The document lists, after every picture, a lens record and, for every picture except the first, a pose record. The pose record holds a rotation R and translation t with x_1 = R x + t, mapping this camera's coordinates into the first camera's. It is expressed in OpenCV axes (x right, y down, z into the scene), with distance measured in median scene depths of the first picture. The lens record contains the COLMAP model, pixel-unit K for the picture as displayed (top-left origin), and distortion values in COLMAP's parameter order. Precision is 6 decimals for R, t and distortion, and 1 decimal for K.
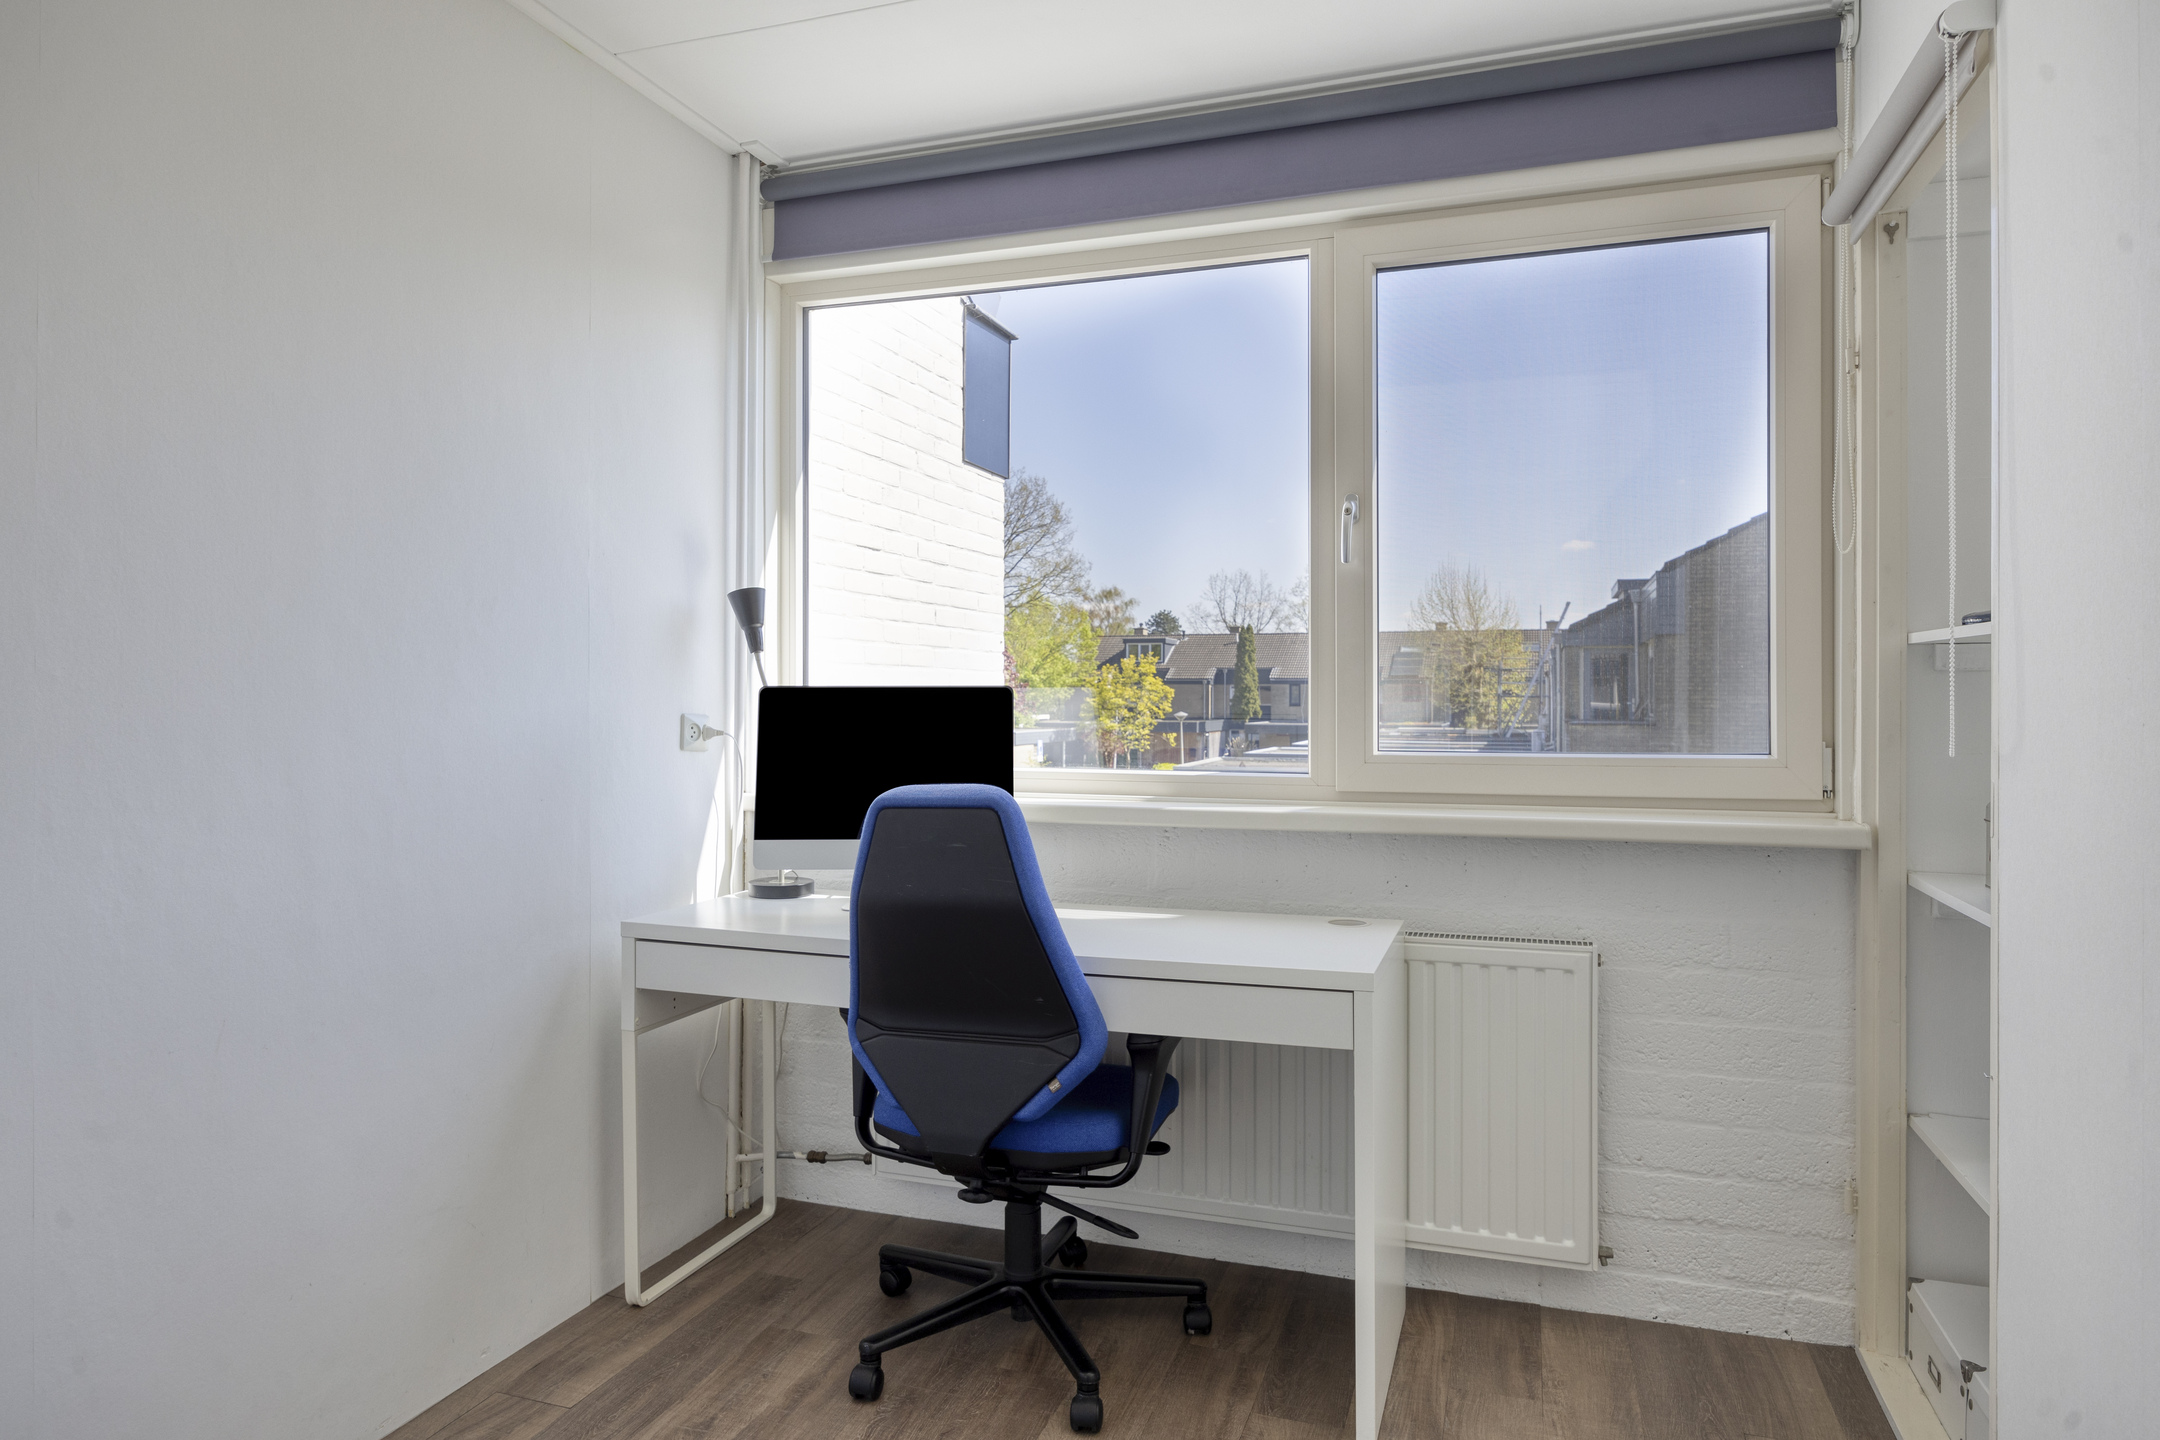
lens RADIAL K [[1289.8, 0, 1080.0], [0, 1289.8, 720.0], [0, 0, 1]] dist [-0.003512, -0.001343]
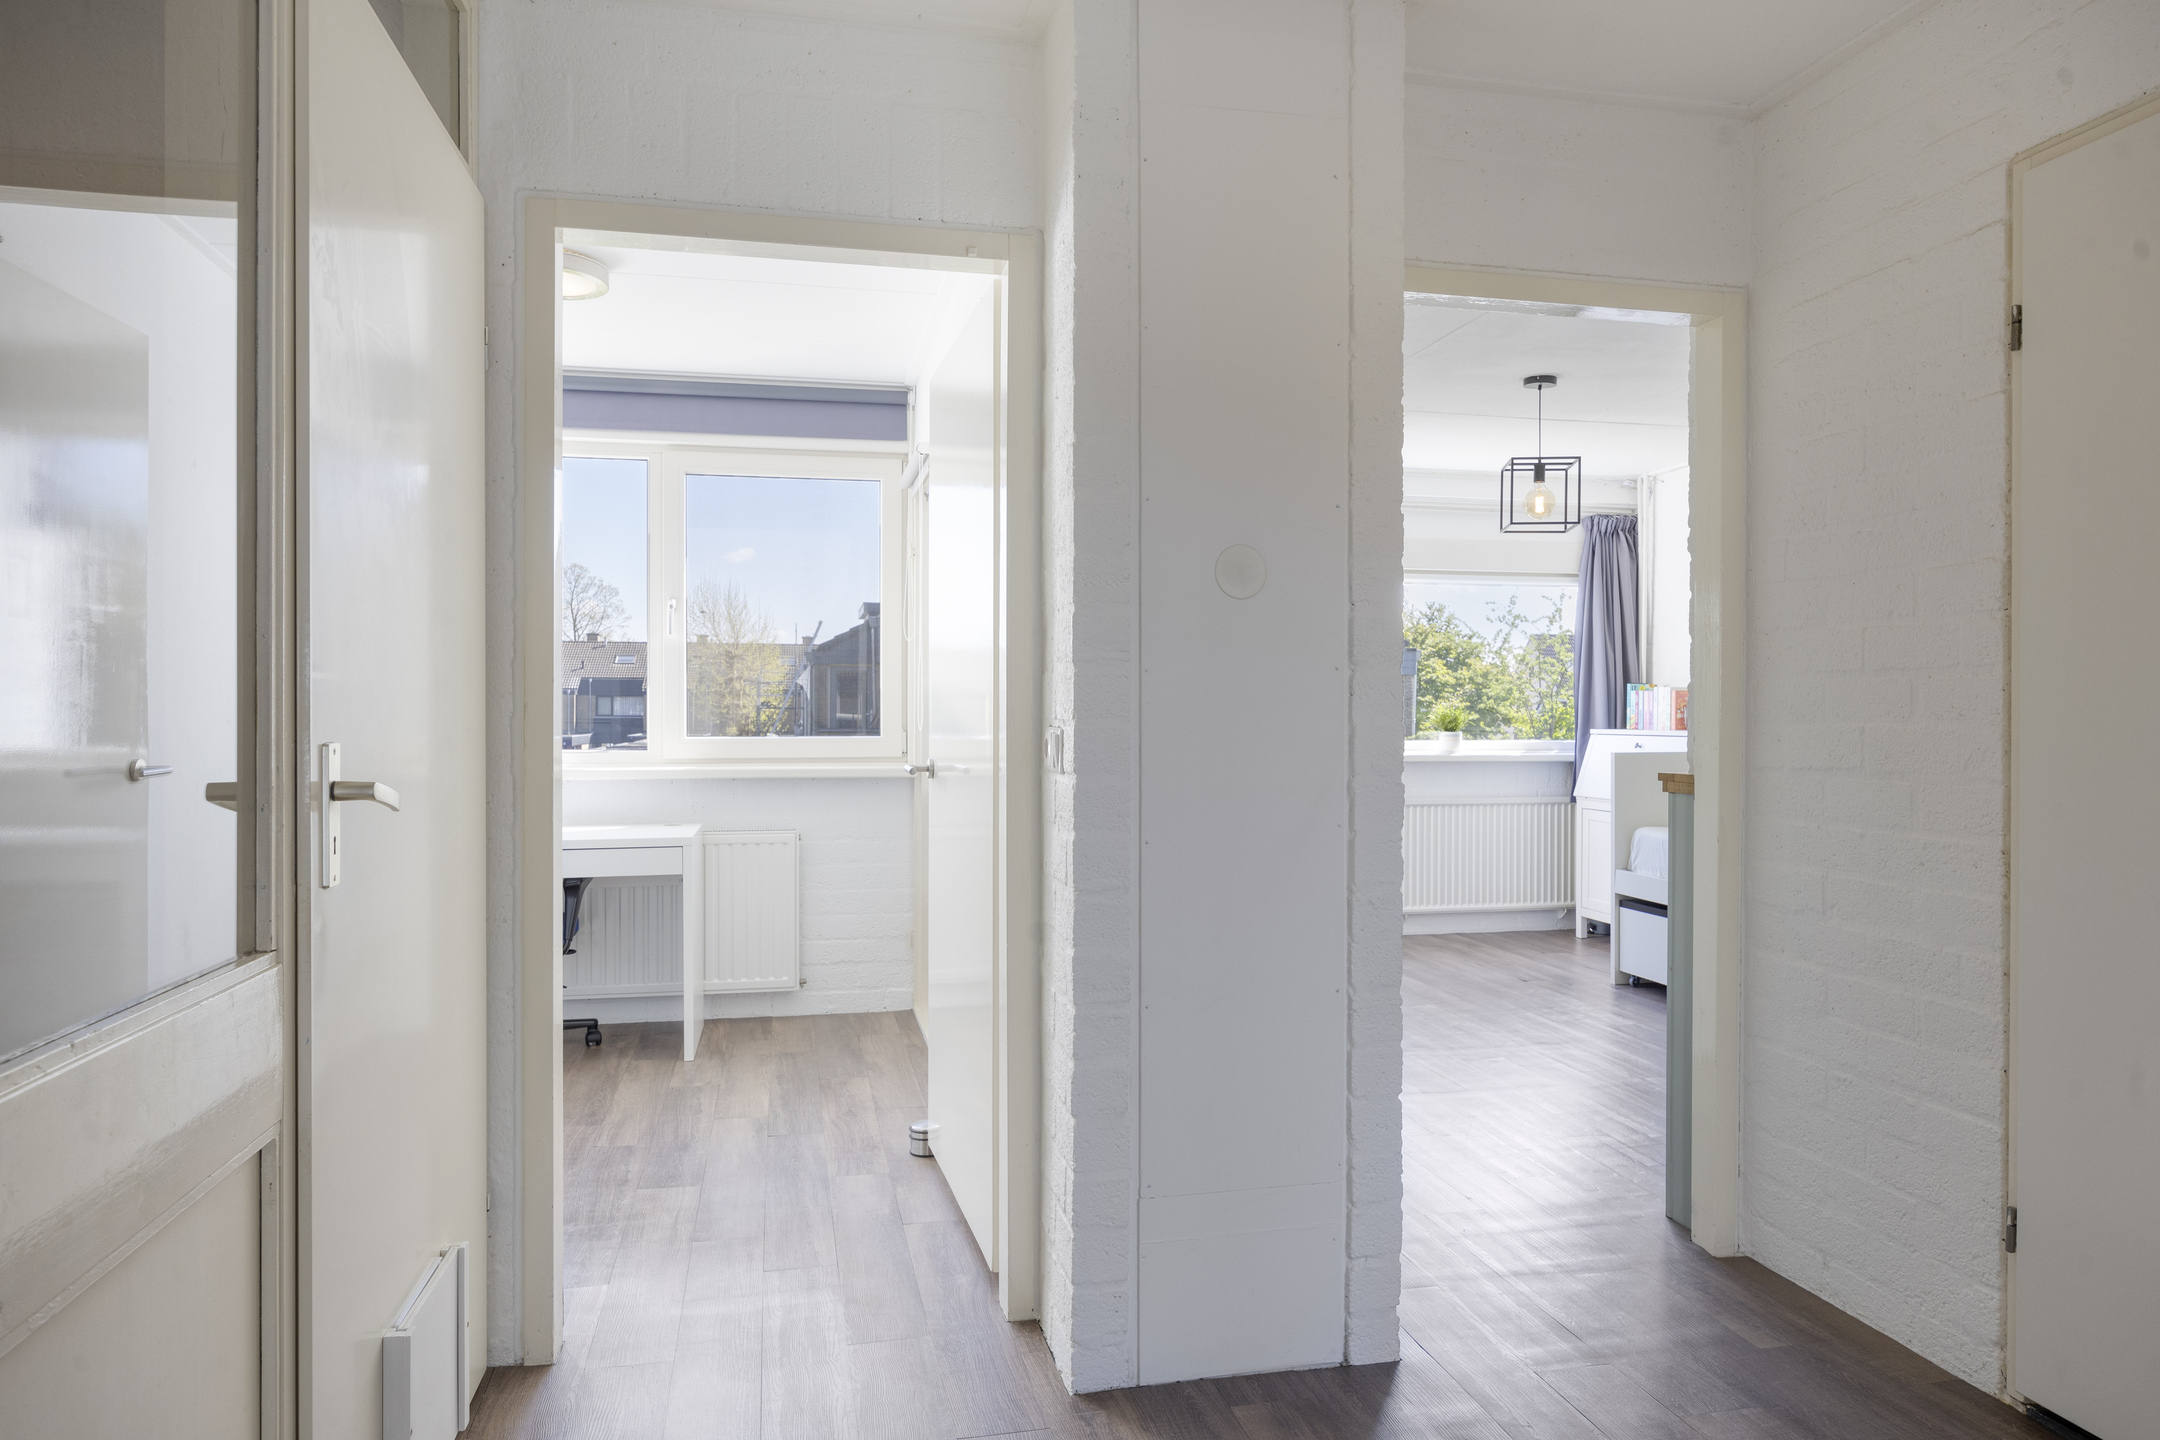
lens RADIAL K [[1342.0, 0, 1078.9], [0, 1342.0, 705.6], [0, 0, 1]] dist [-0.003455, -0.001316]
pose [[0.853453, 0.006435, 0.521130, -0.035379], [0.003921, 0.999816, -0.018766, 0.002294], [-0.521155, 0.018059, 0.853271, -0.113019]]
